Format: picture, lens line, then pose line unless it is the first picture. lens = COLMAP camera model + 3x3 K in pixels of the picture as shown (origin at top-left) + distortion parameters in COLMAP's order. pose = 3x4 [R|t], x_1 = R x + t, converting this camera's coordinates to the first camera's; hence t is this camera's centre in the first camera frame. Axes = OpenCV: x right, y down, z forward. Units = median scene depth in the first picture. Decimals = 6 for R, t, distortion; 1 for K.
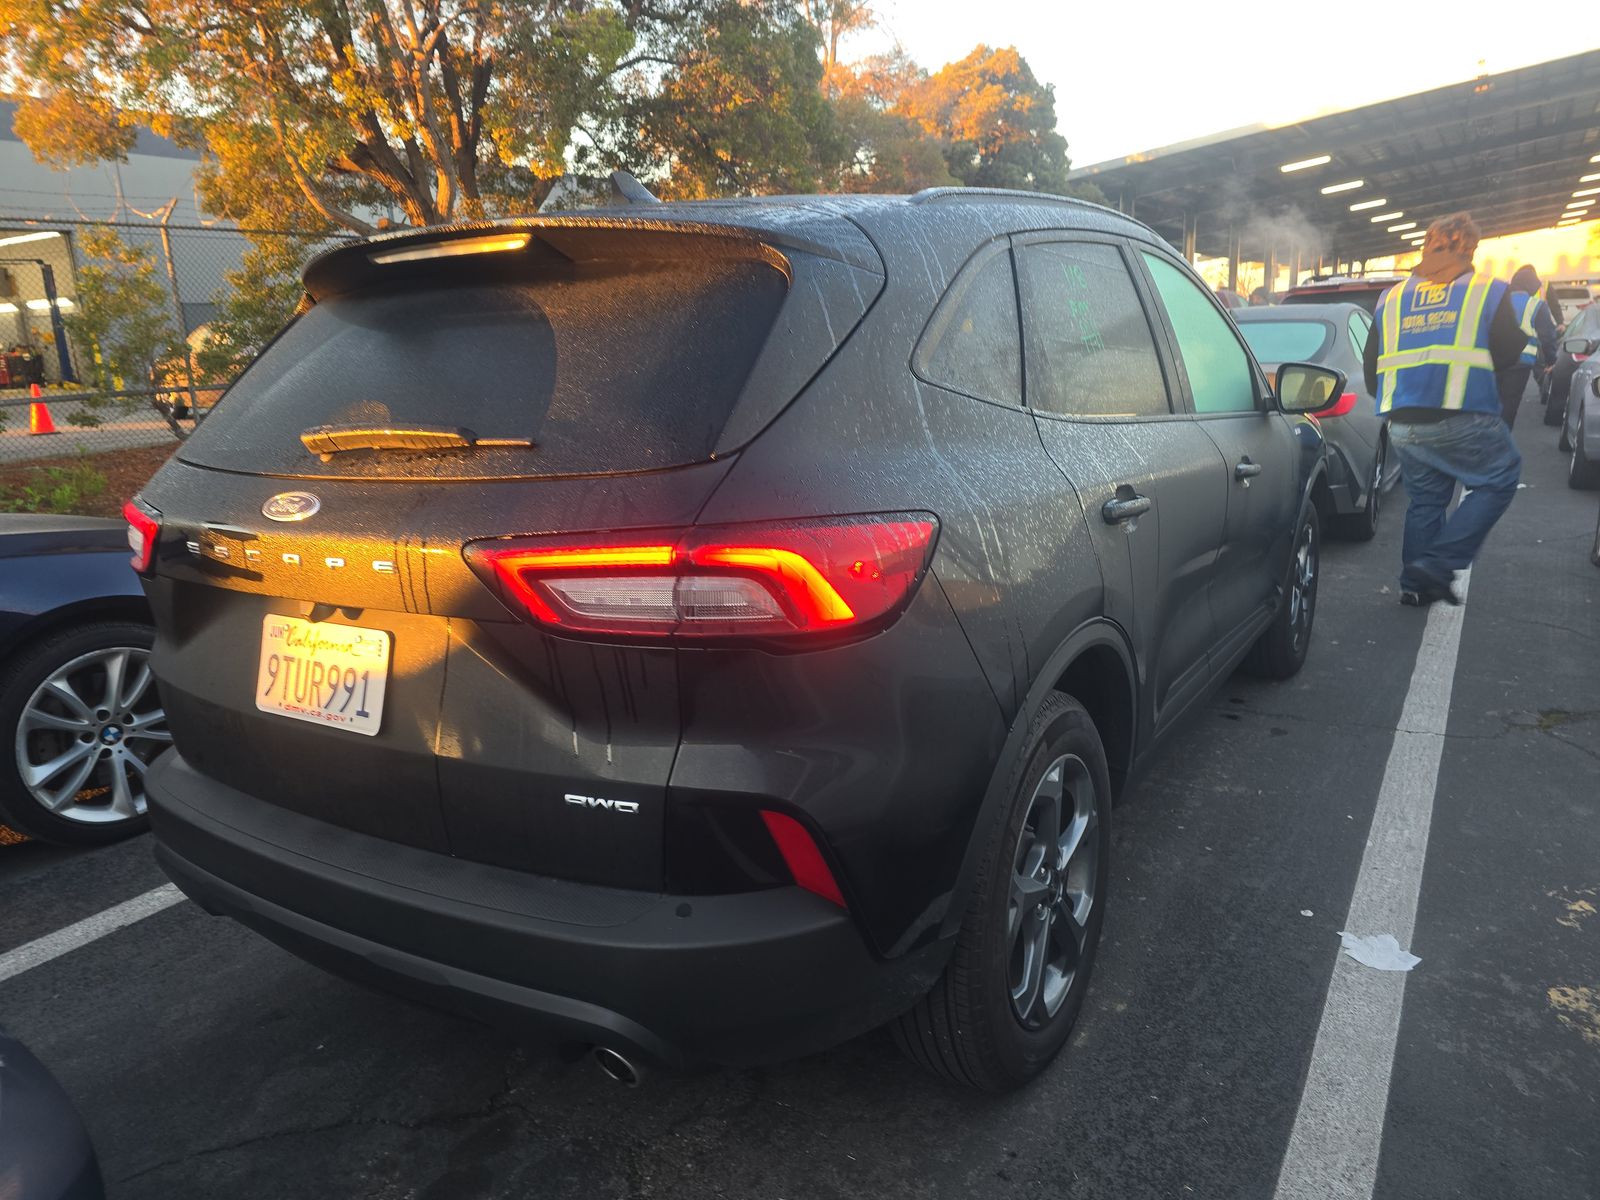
lens RADIAL K [[1122.0, 0, 800.0], [0, 1122.0, 600.0], [0, 0, 1]] dist [0.089242, -0.087831]
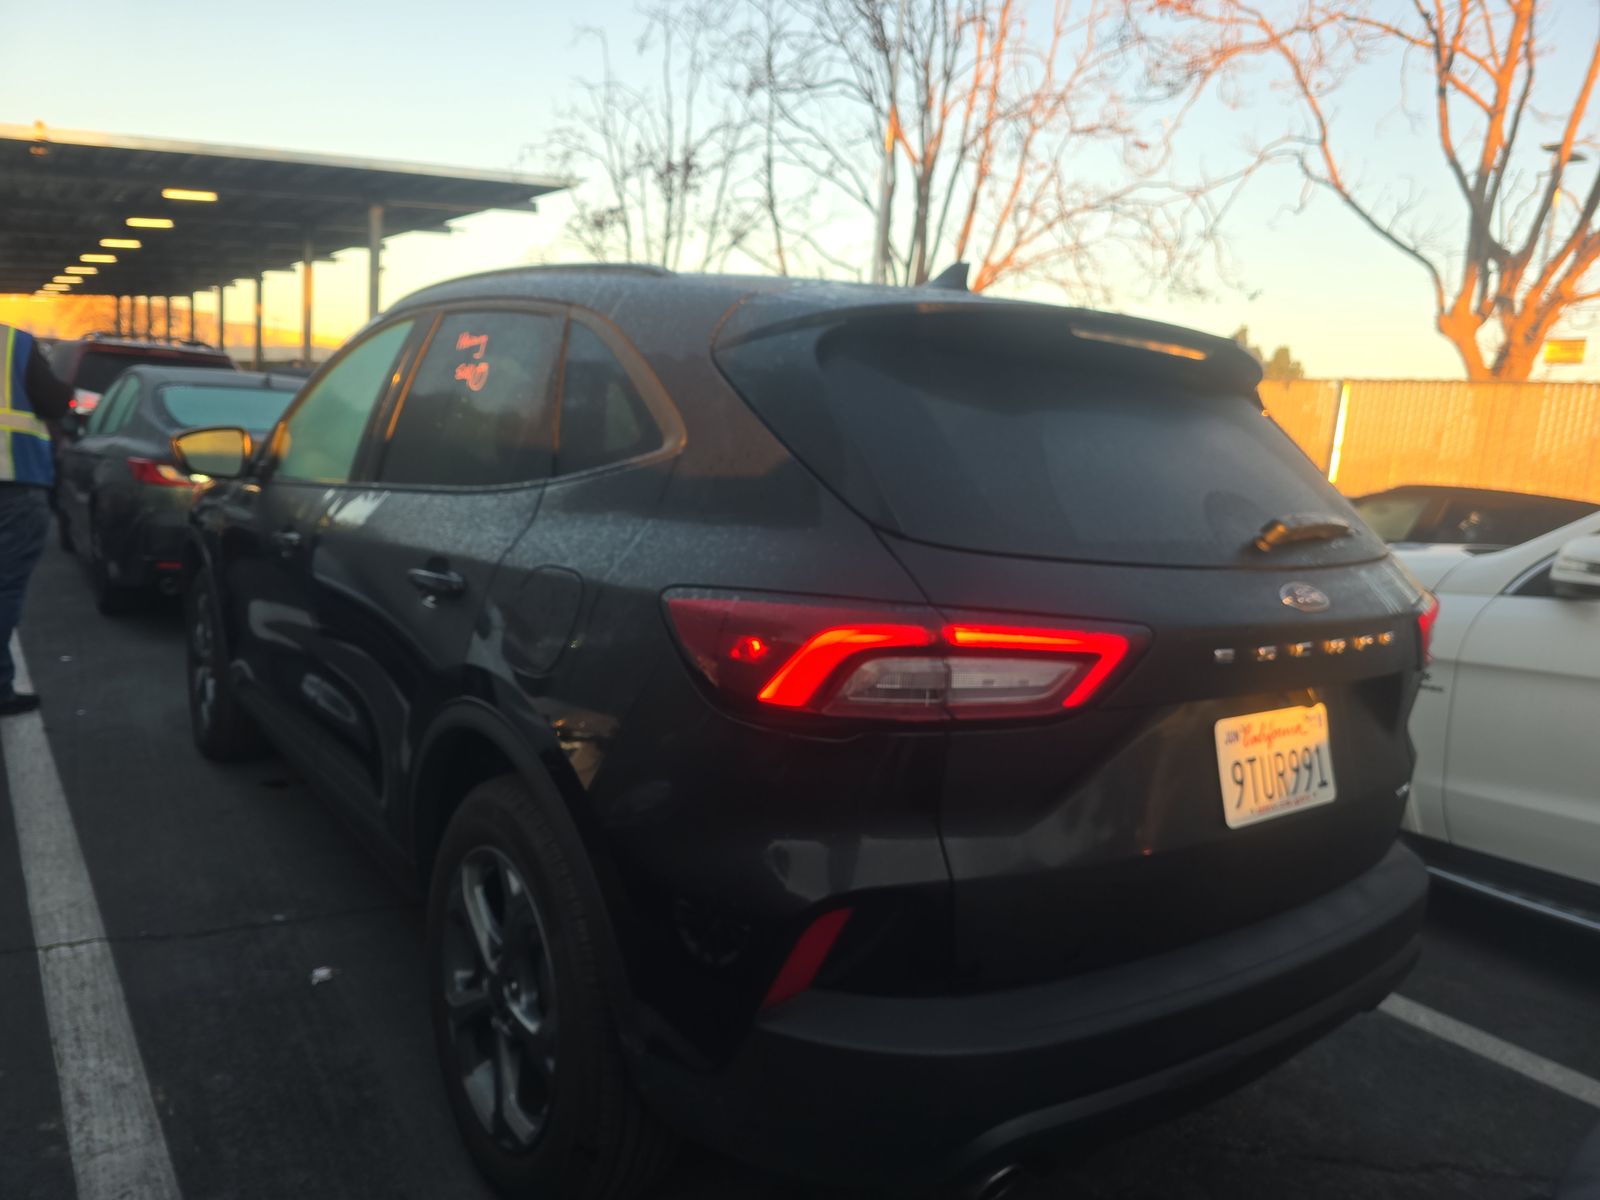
lens RADIAL K [[1122.0, 0, 800.0], [0, 1122.0, 600.0], [0, 0, 1]] dist [0.089242, -0.087831]
pose [[0.323805, -0.069358, 0.943578, -1.173265], [0.119537, 0.992316, 0.031920, -0.126129], [-0.938542, 0.102457, 0.329608, 0.824773]]
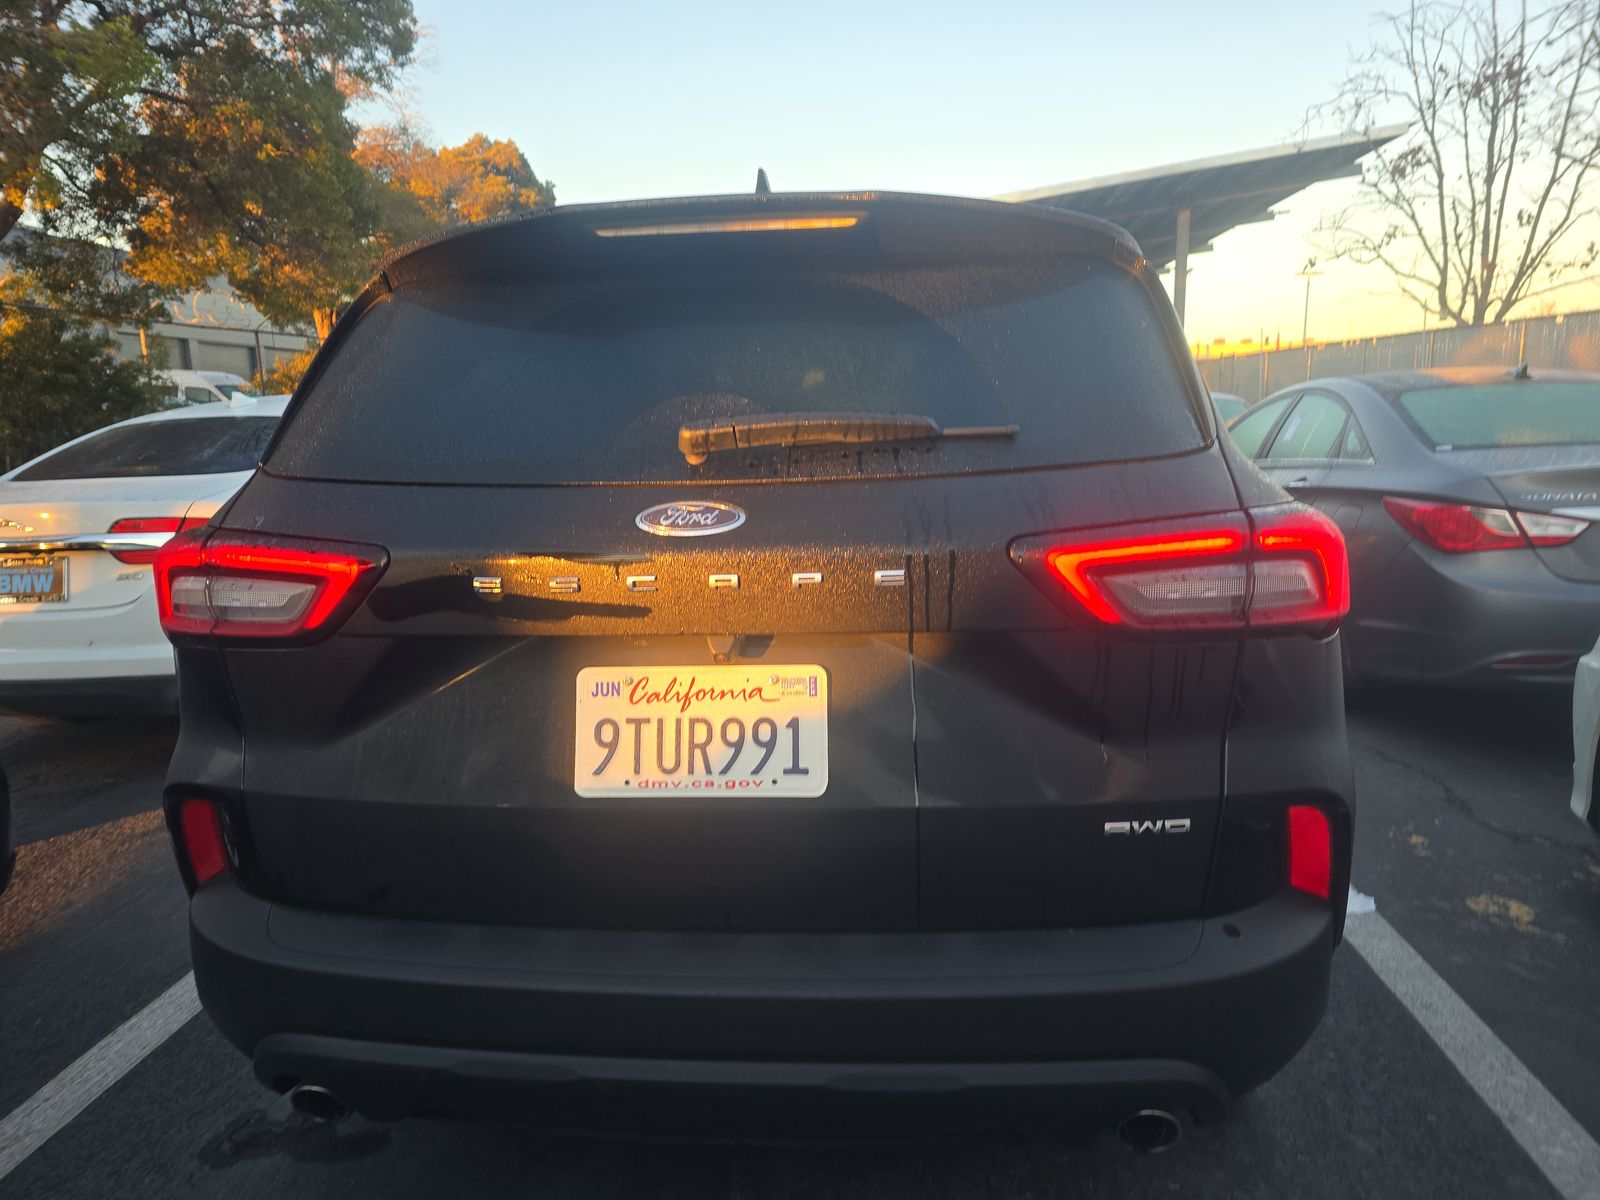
lens RADIAL K [[1122.0, 0, 800.0], [0, 1122.0, 600.0], [0, 0, 1]] dist [0.089242, -0.087831]
pose [[0.887479, -0.054616, 0.457601, -0.559055], [0.091730, 0.994019, -0.059263, 0.020569], [-0.451627, 0.094570, 0.887181, 0.213454]]
